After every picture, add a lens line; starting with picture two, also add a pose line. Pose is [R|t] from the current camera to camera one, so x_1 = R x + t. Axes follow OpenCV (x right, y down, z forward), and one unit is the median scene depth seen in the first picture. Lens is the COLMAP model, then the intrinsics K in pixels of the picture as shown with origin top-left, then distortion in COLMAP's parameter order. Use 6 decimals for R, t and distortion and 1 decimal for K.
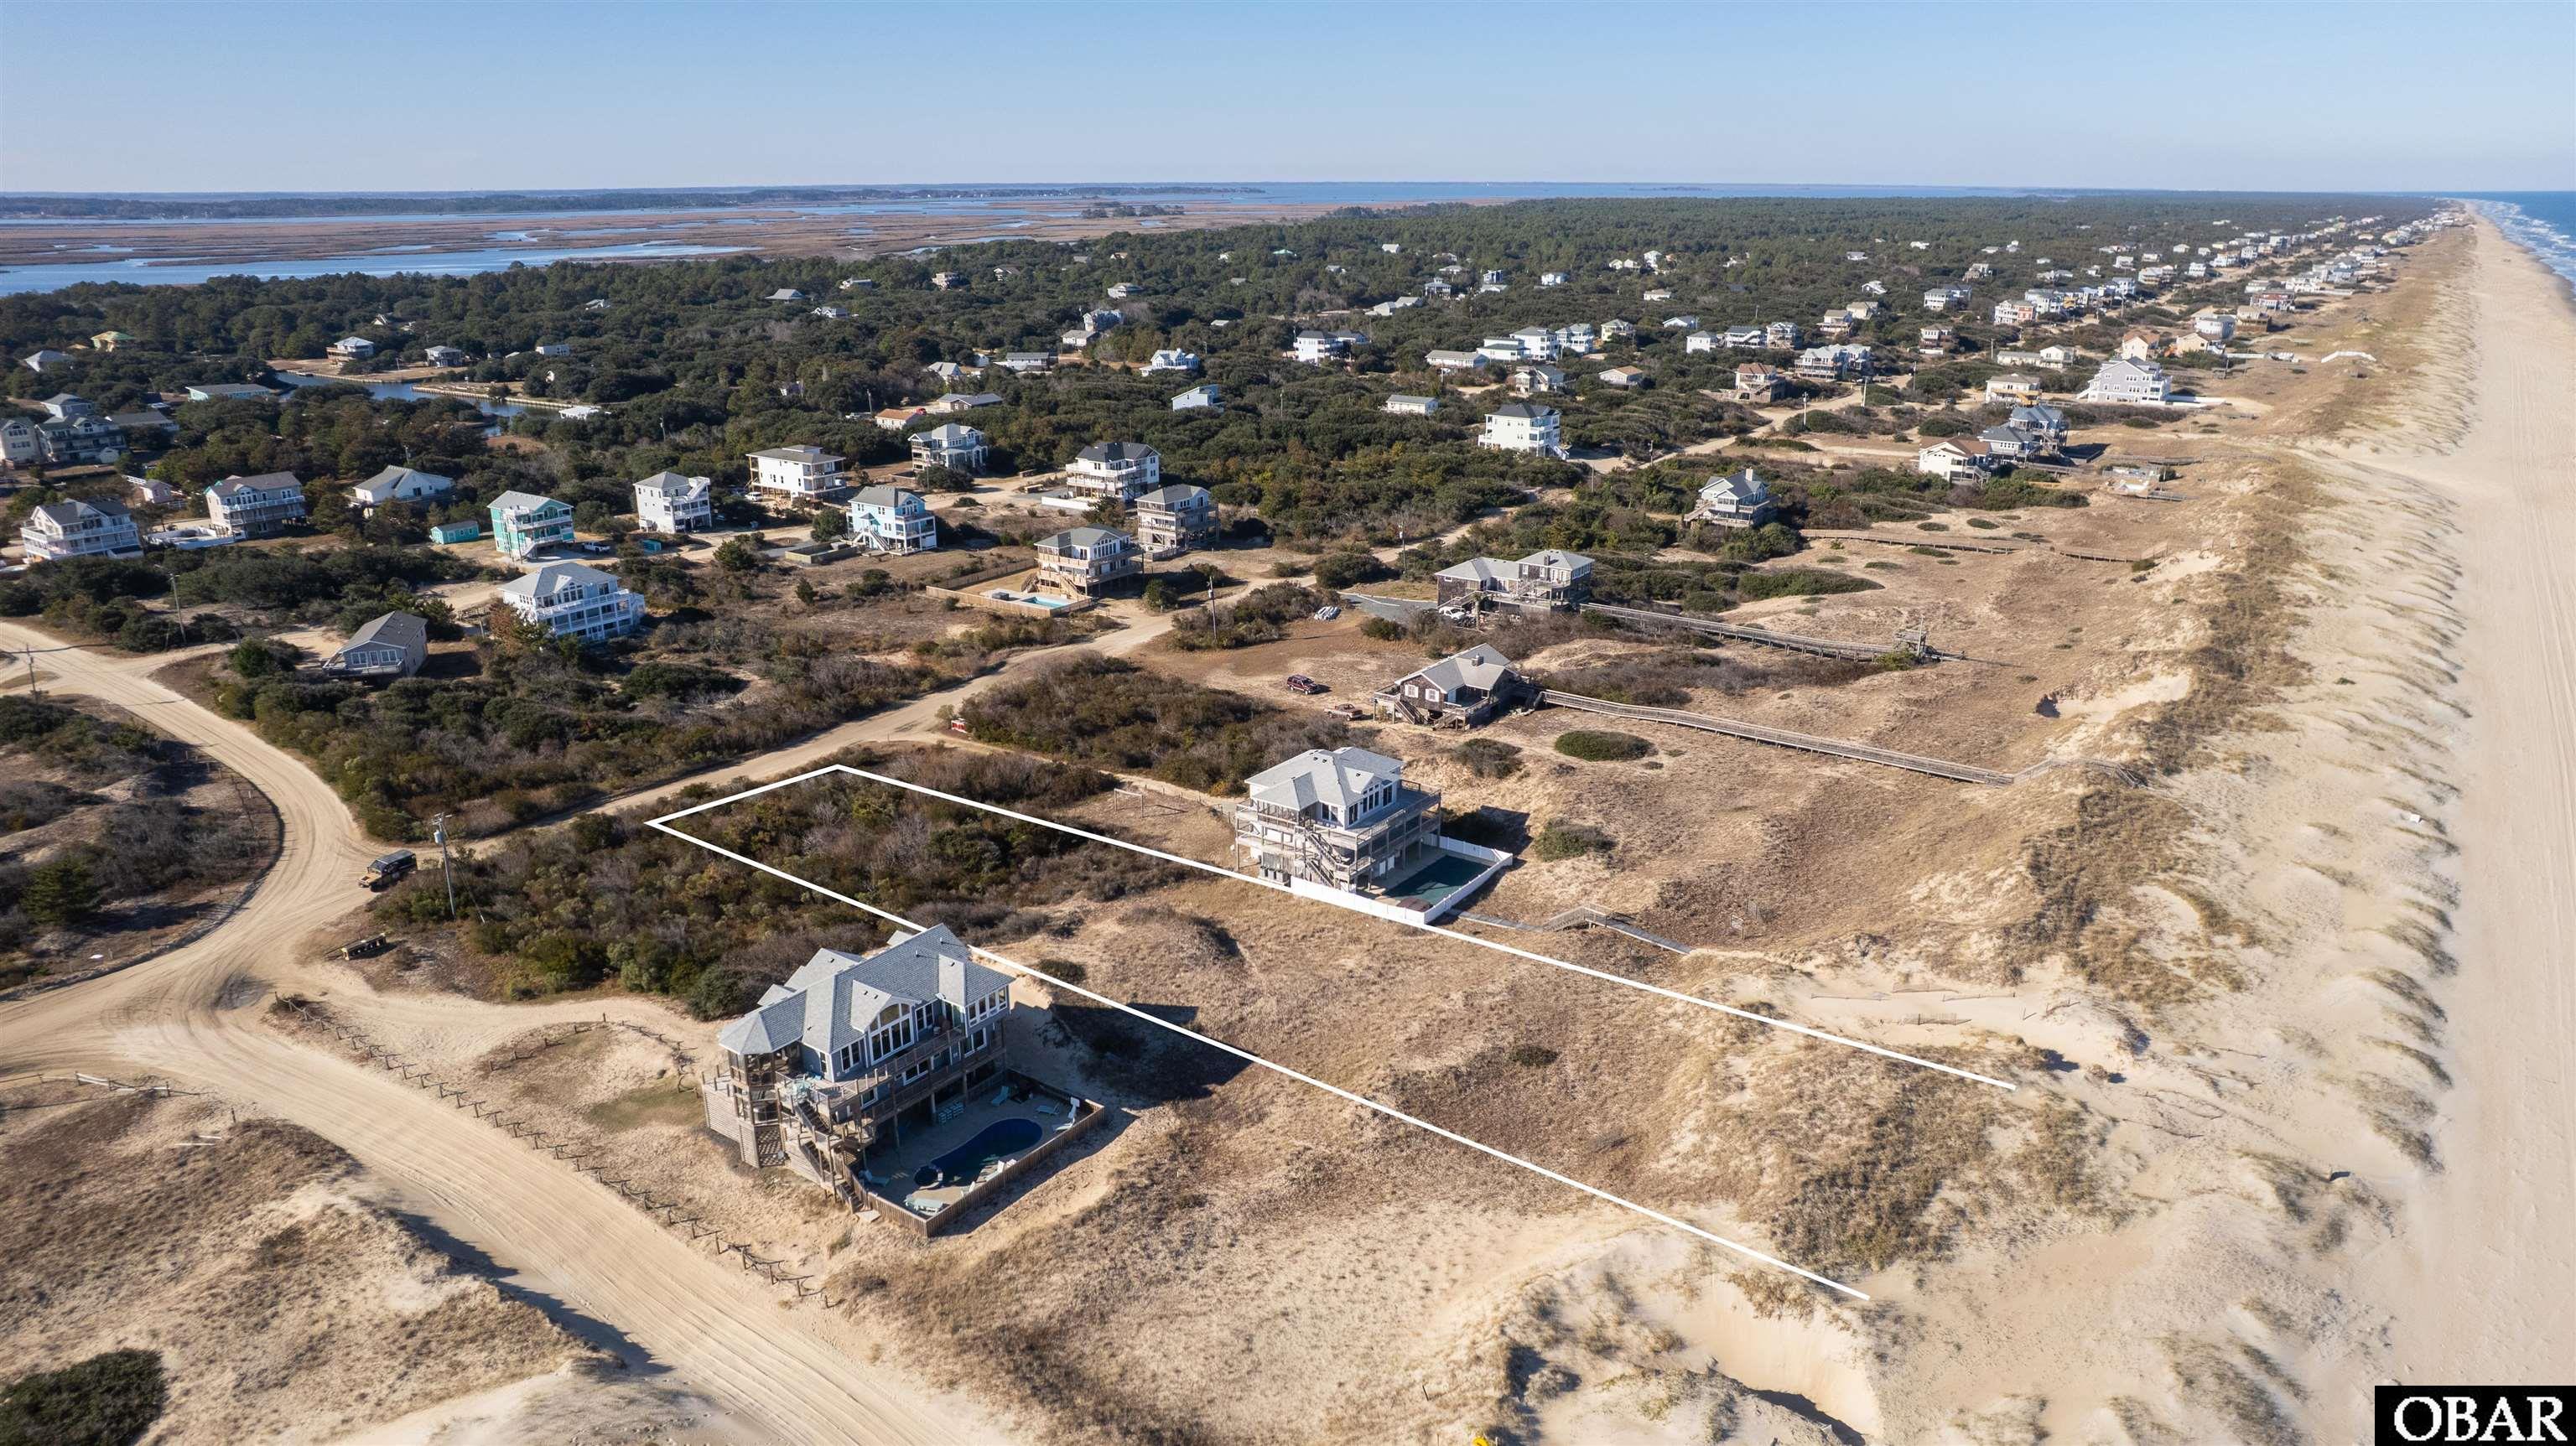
lens RADIAL K [[1656.6, 0, 1287.0], [0, 1656.6, 737.0], [0, 0, 1]] dist [-0.078916, 0.072374]
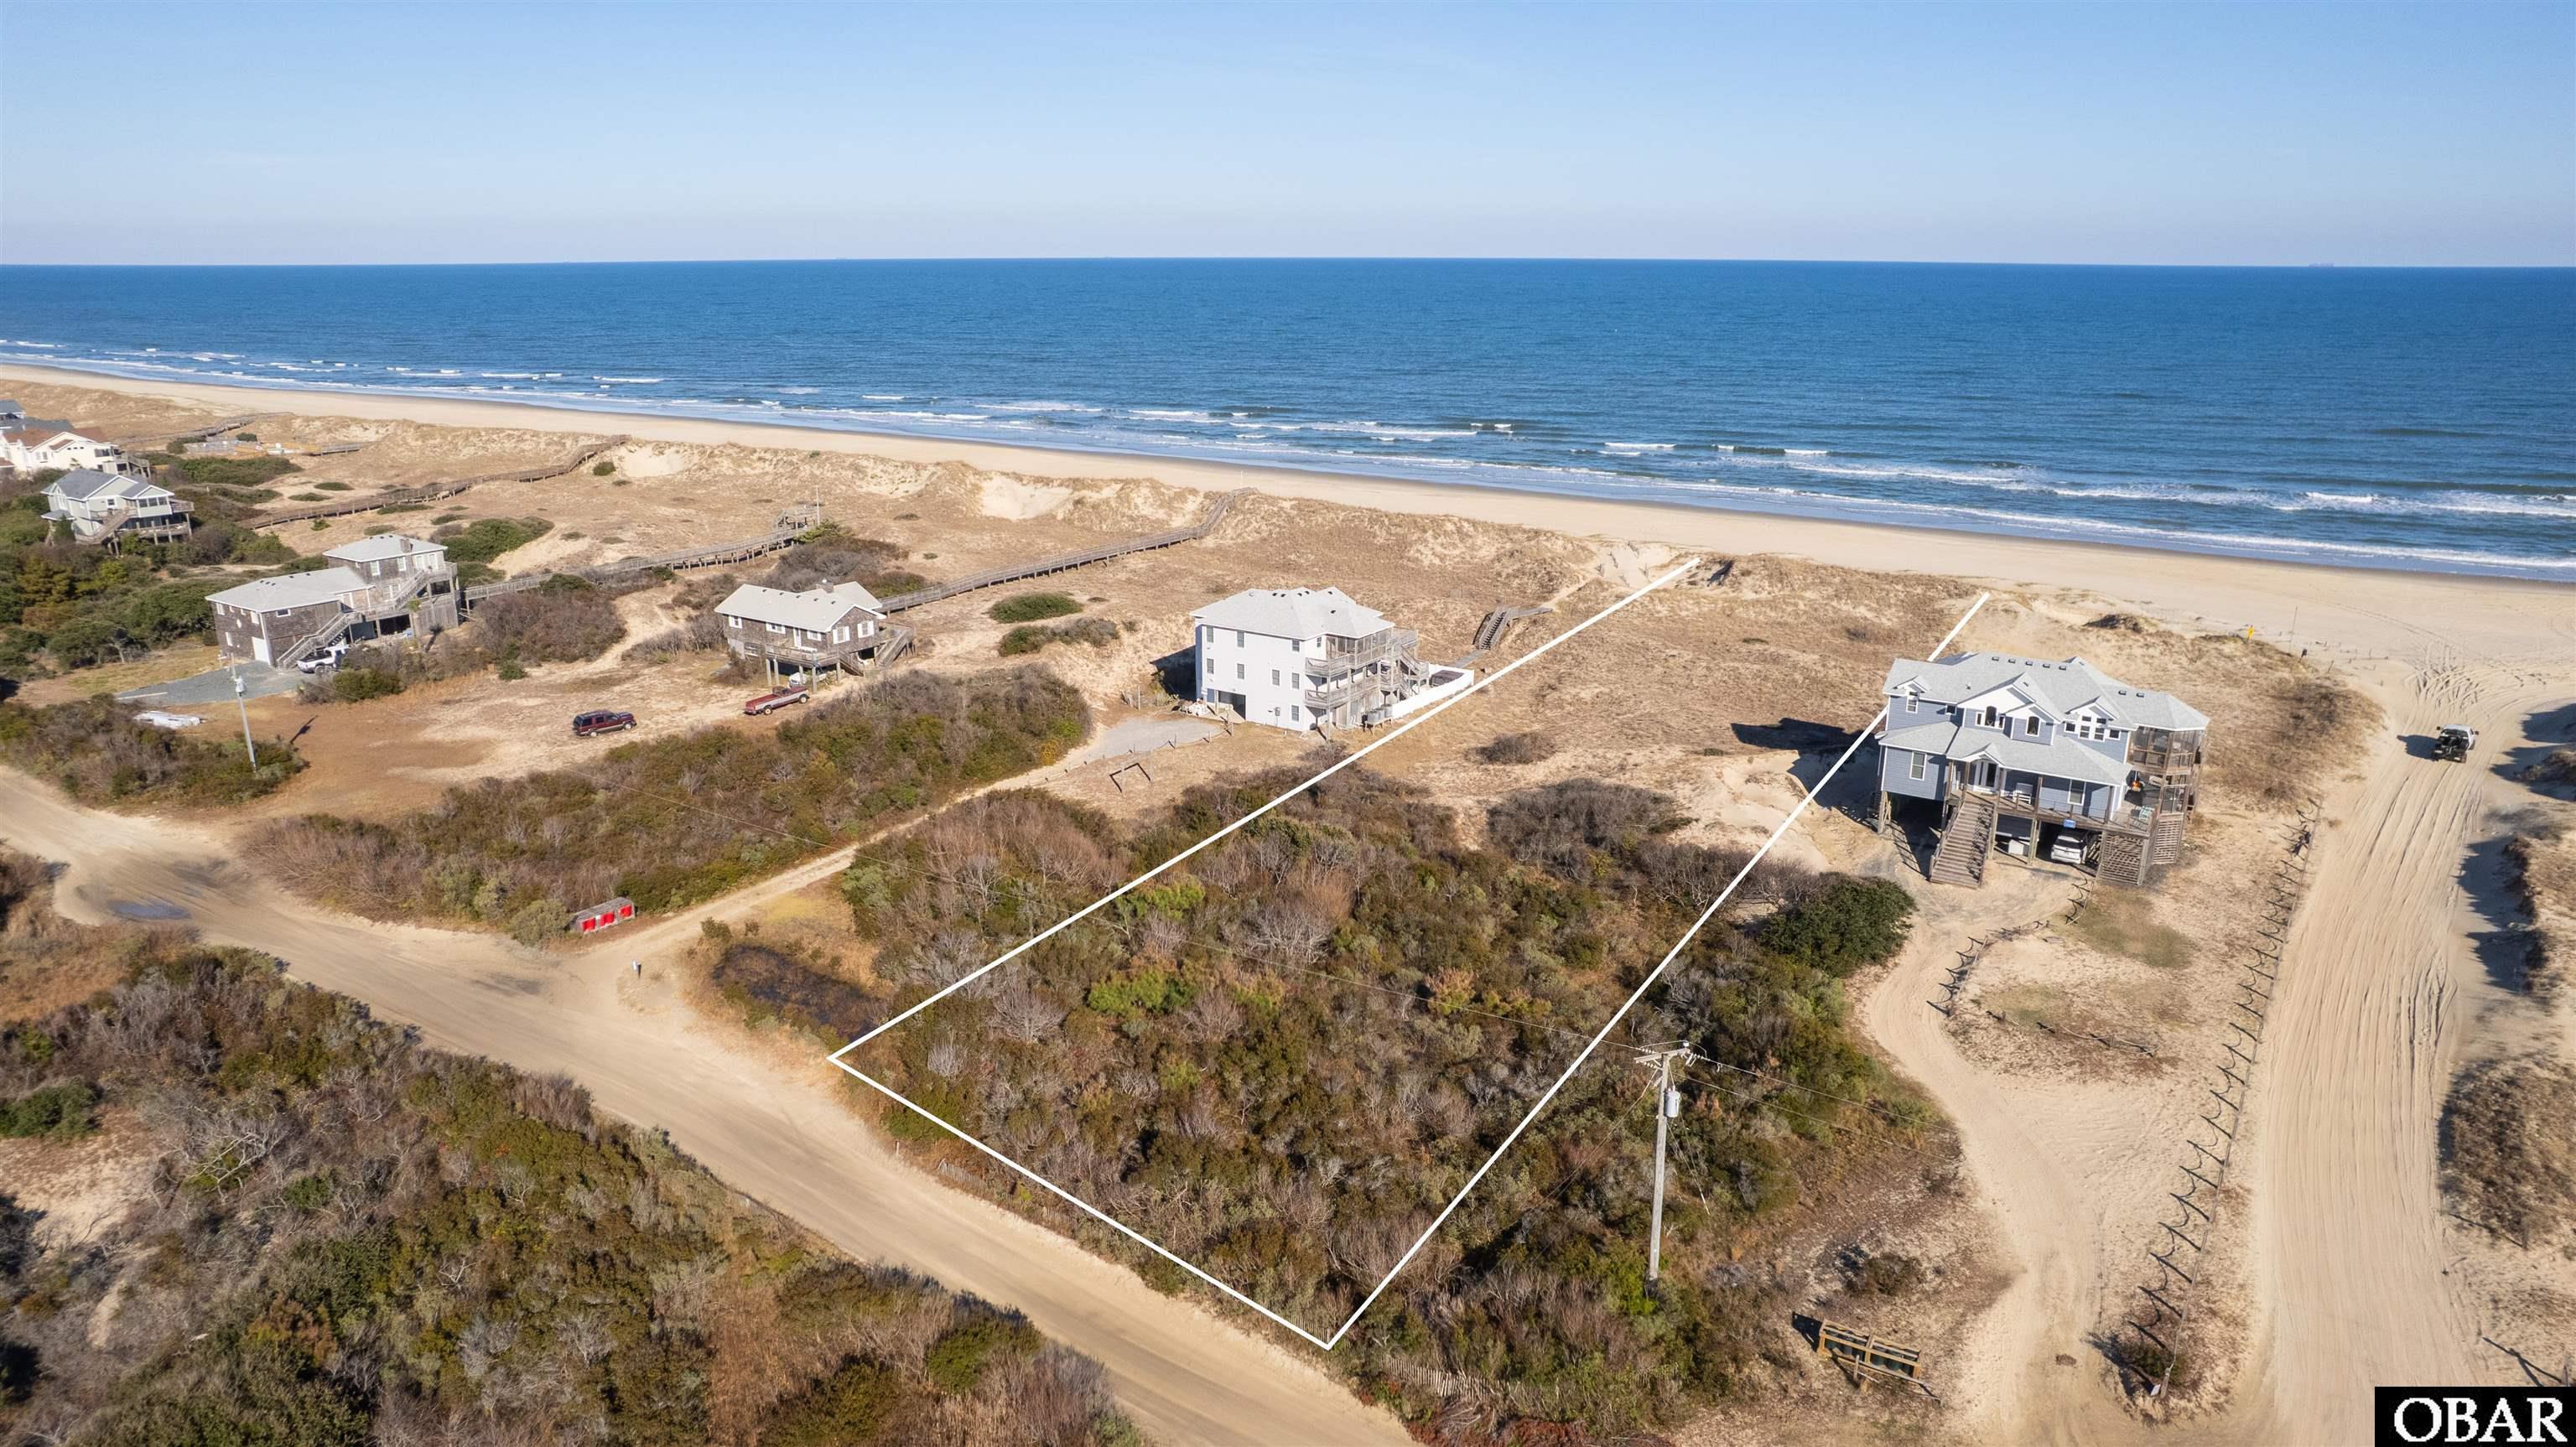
lens RADIAL K [[1656.7, 0, 1287.0], [0, 1656.7, 737.5], [0, 0, 1]] dist [-0.078916, 0.072374]
pose [[-0.014236, -0.281972, 0.959317, -0.613992], [0.322243, 0.906932, 0.271357, -0.114831], [-0.946550, 0.312996, 0.077953, 0.708391]]
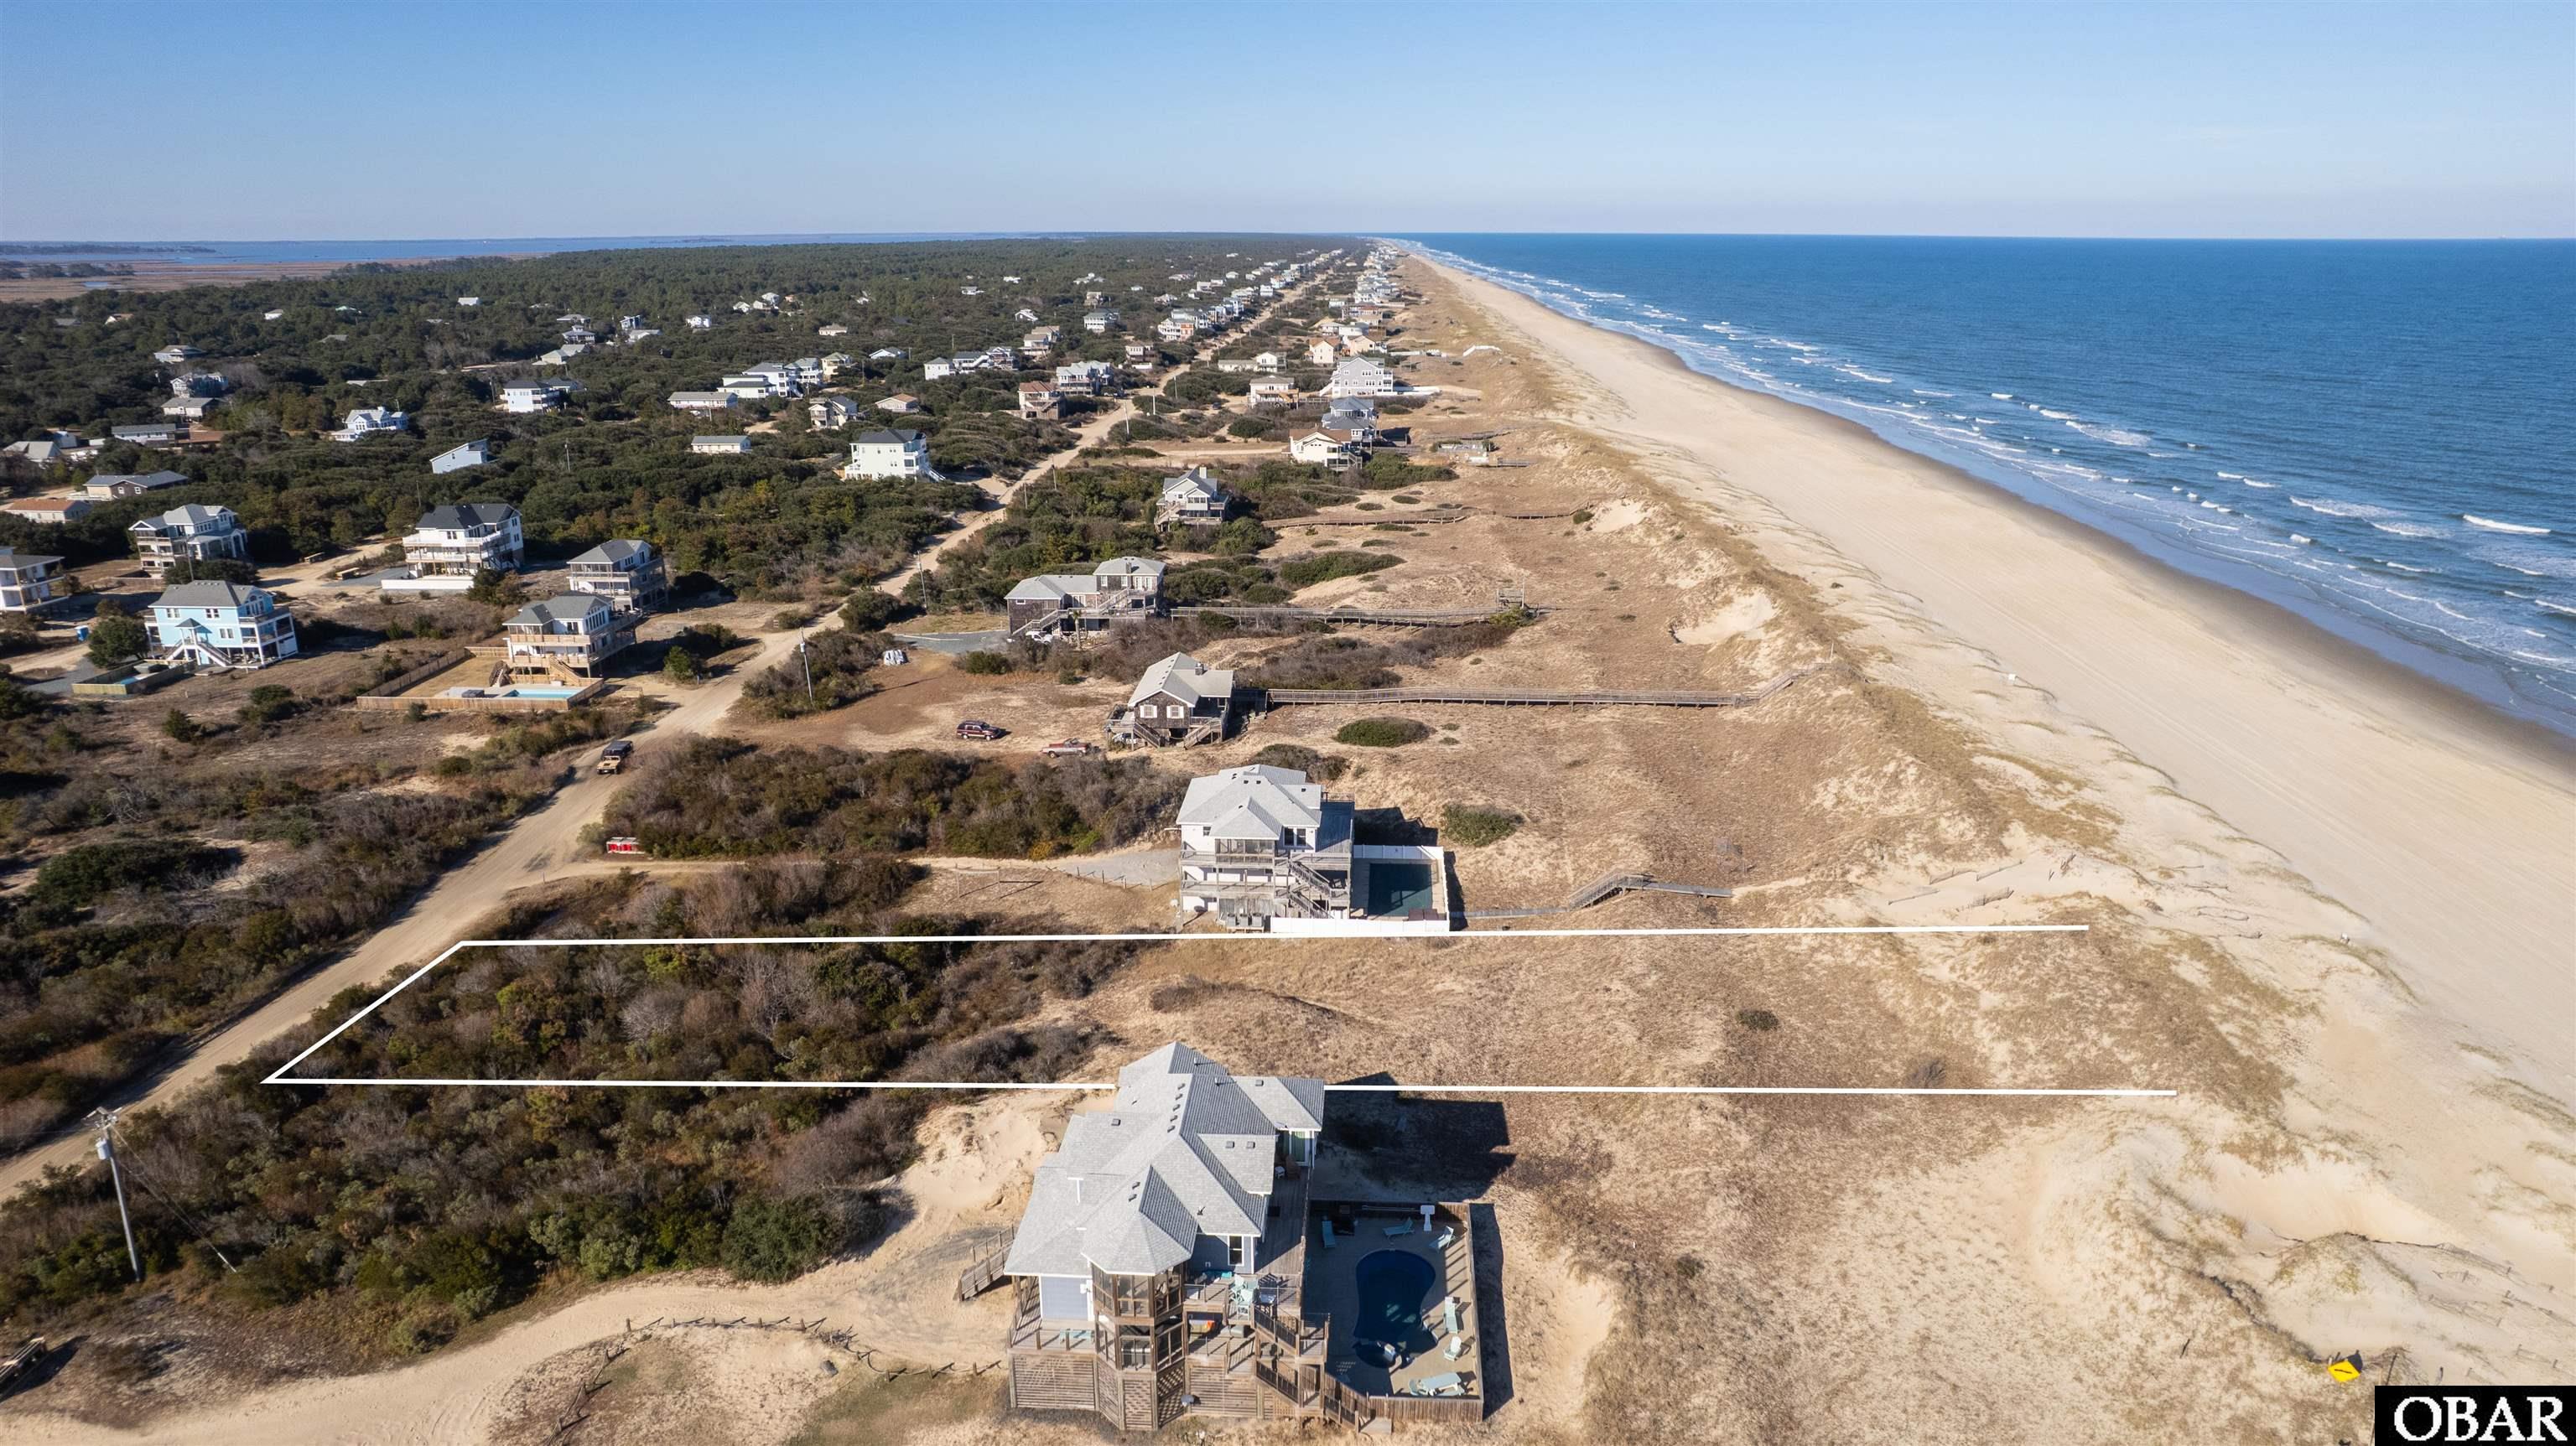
lens RADIAL K [[1656.6, 0, 1287.0], [0, 1656.6, 737.0], [0, 0, 1]] dist [-0.078916, 0.072374]
pose [[0.846957, -0.157851, 0.507688, -0.296538], [0.172358, 0.984857, 0.018675, -0.016718], [-0.502948, 0.071688, 0.861338, 0.175490]]
